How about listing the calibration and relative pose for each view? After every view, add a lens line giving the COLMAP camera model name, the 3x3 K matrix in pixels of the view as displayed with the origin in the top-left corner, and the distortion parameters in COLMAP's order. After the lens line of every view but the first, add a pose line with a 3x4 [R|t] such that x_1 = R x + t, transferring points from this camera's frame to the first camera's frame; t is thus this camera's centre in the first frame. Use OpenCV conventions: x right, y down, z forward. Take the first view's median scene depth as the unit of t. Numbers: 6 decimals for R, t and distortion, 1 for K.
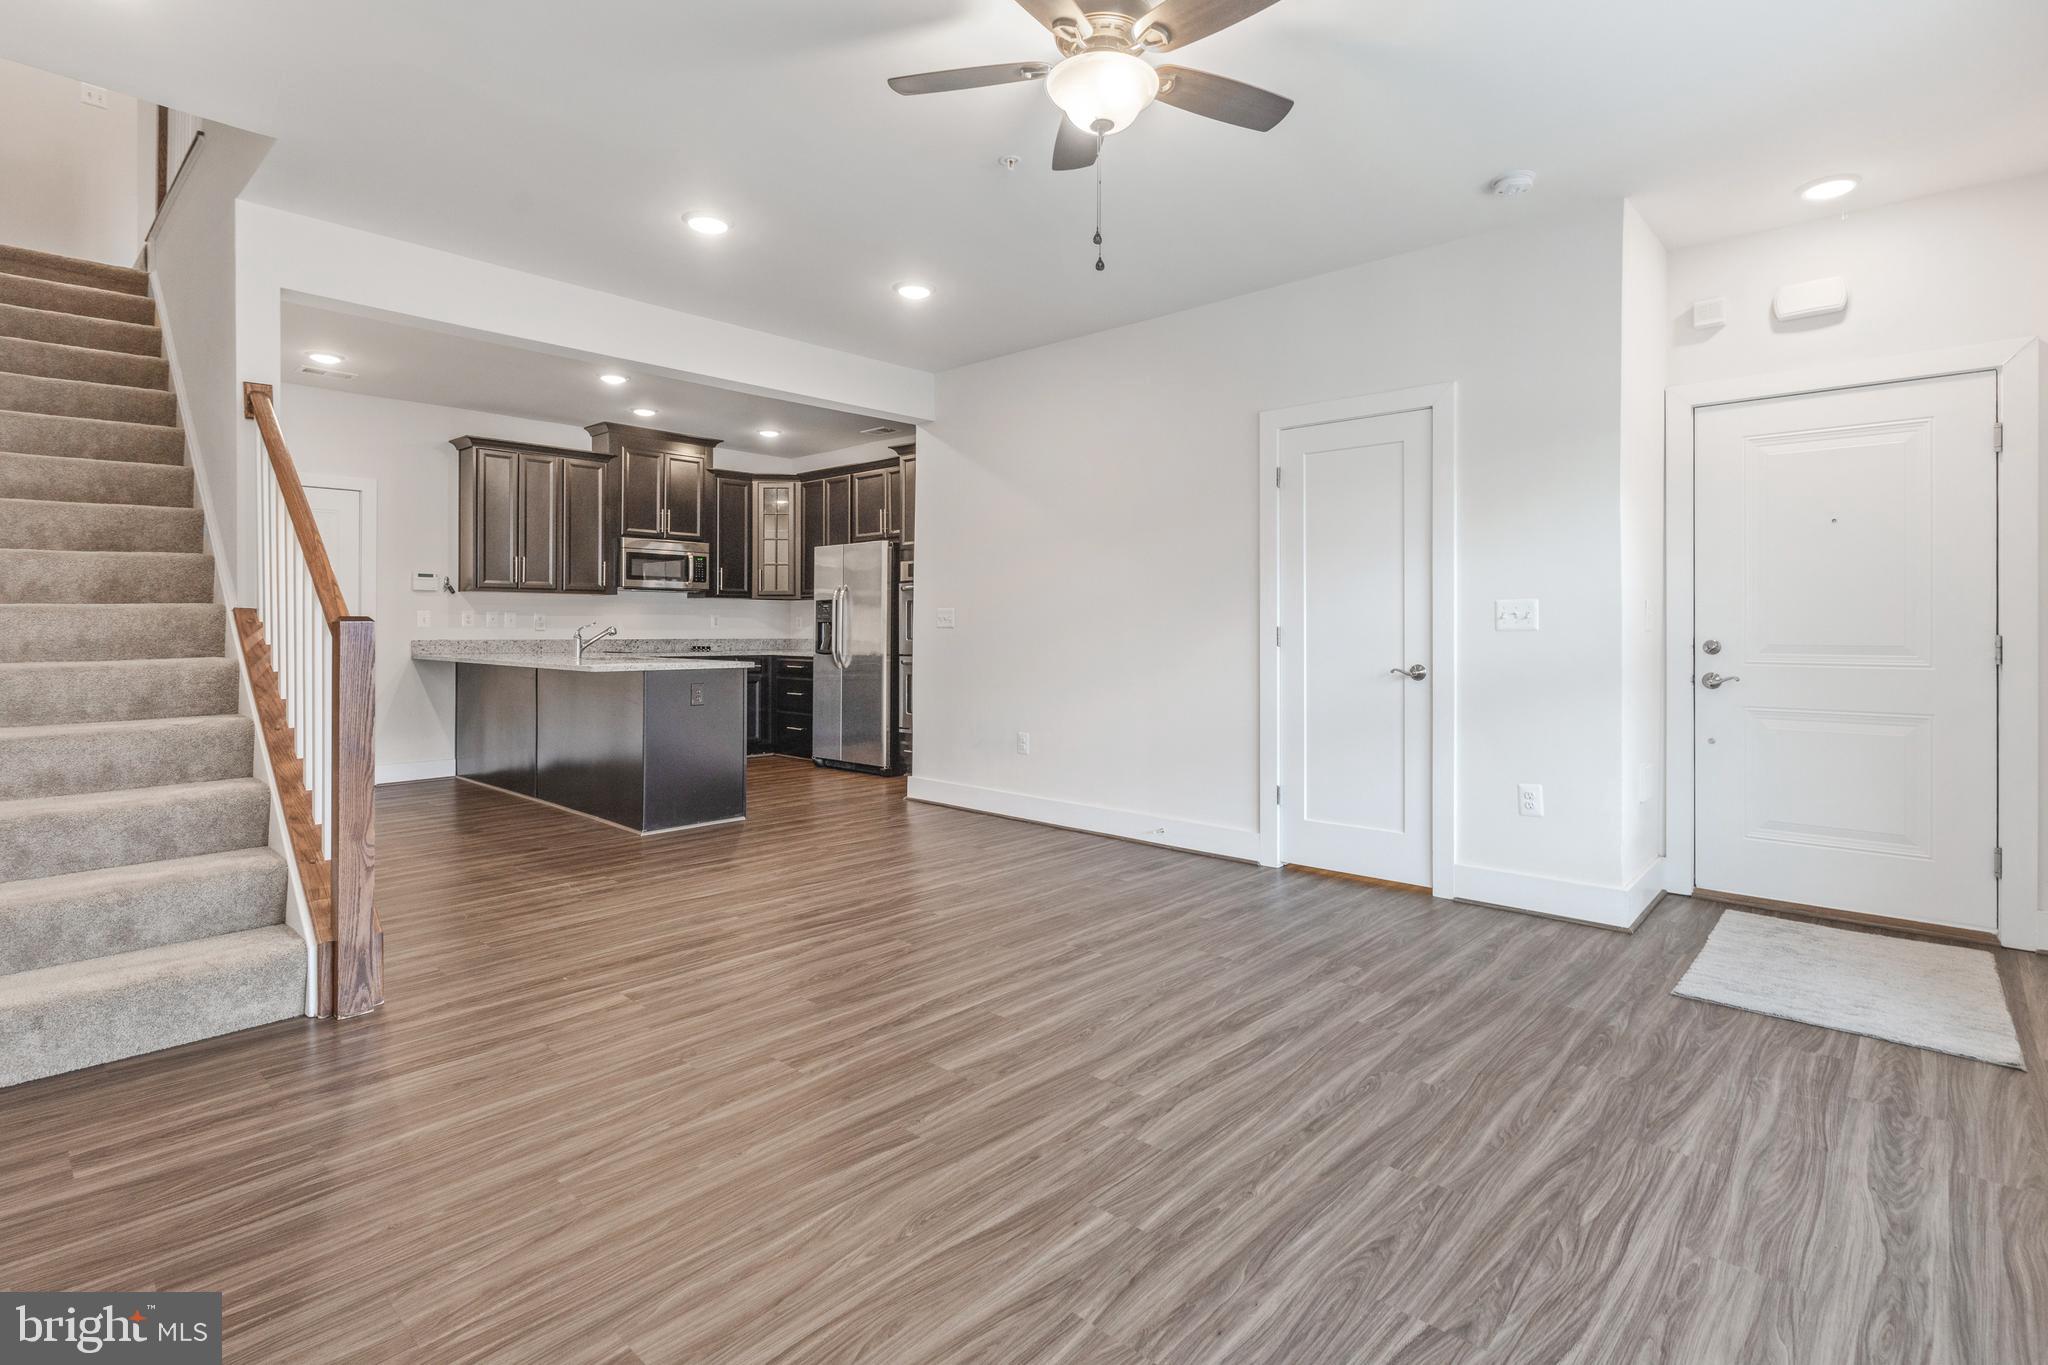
lens RADIAL K [[996.9, 0, 1029.9], [0, 996.9, 627.2], [0, 0, 1]] dist [-0.004417, 0.002506]
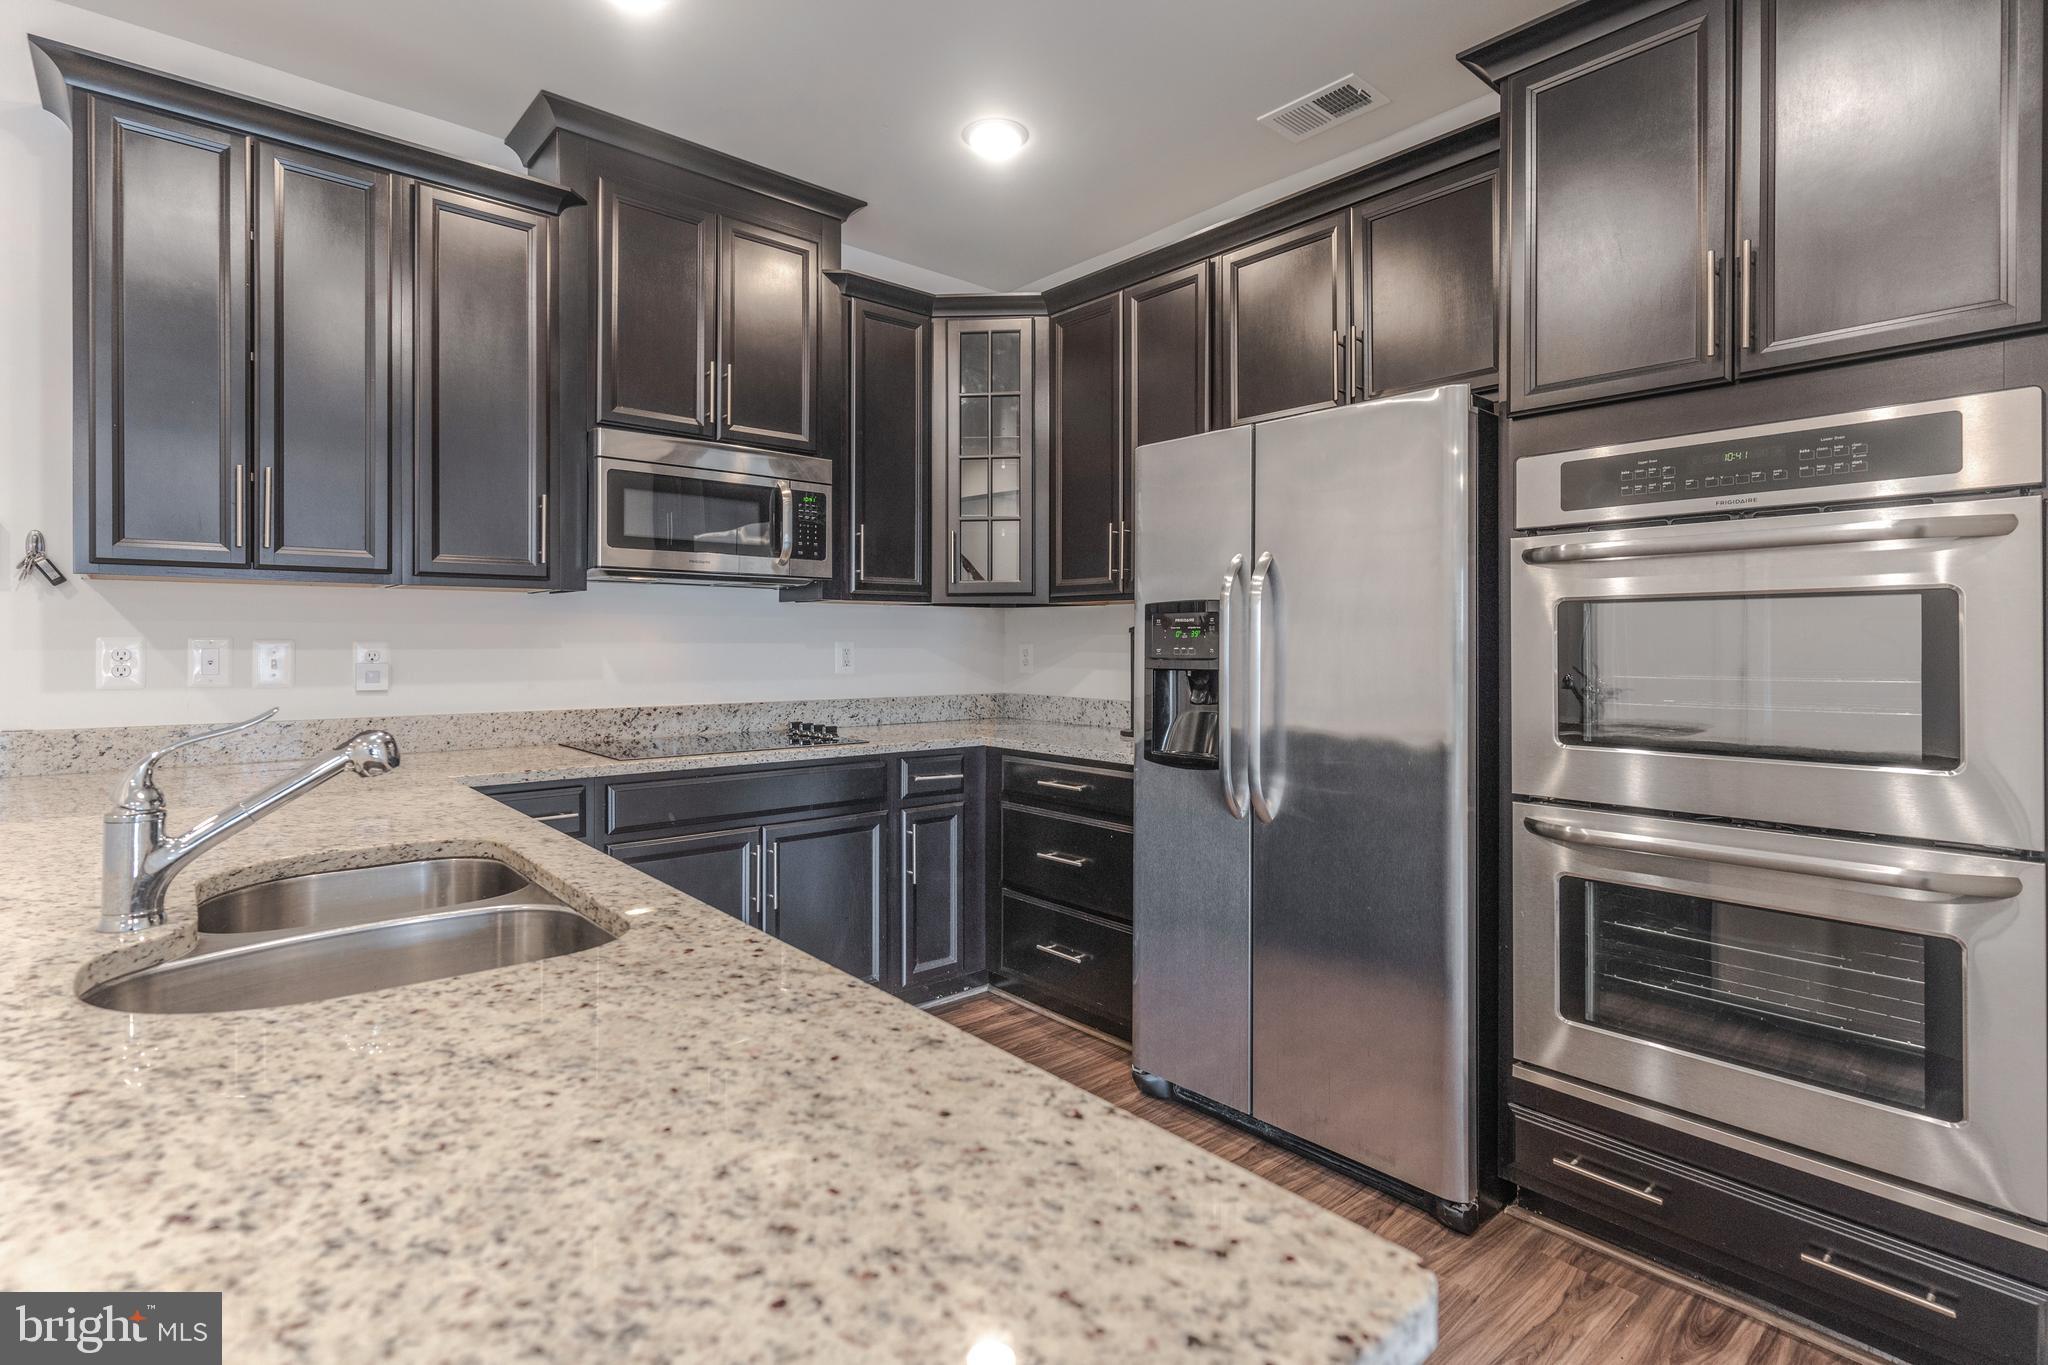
lens RADIAL K [[996.9, 0, 1032.1], [0, 996.9, 643.0], [0, 0, 1]] dist [-0.004417, 0.002506]
pose [[0.994920, -0.001550, -0.100653, -0.209370], [0.001575, 0.999999, 0.000169, -0.012852], [0.100653, -0.000327, 0.994922, 0.633399]]
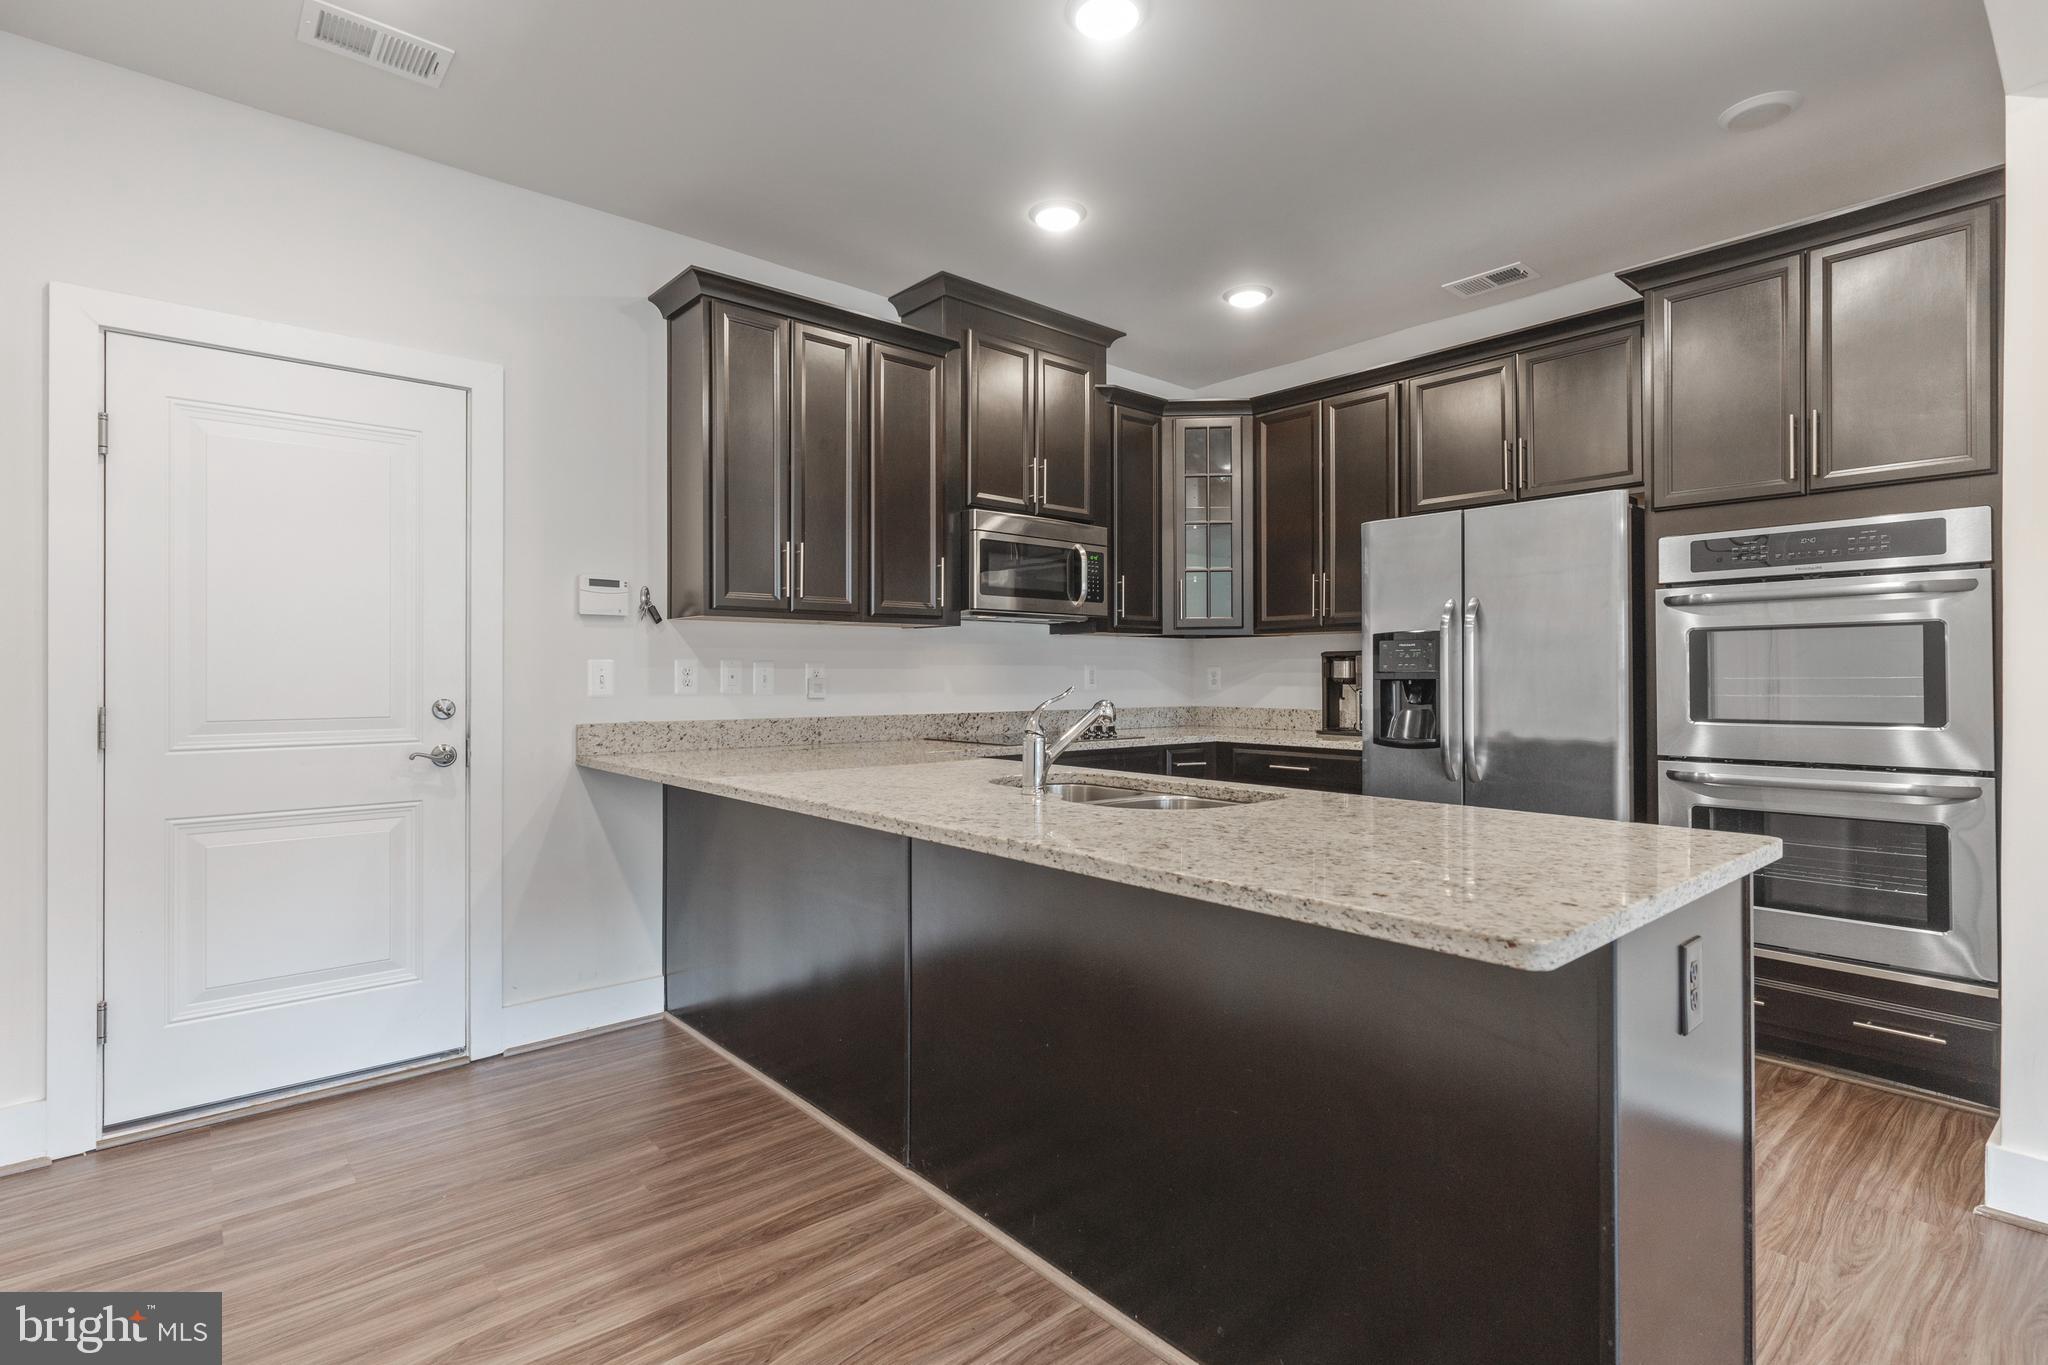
lens RADIAL K [[996.9, 0, 1029.4], [0, 996.9, 672.9], [0, 0, 1]] dist [-0.004417, 0.002506]
pose [[0.995046, -0.006099, -0.099233, -0.317680], [0.005669, 0.999973, -0.004619, -0.006303], [0.099259, 0.004034, 0.995054, 0.487370]]
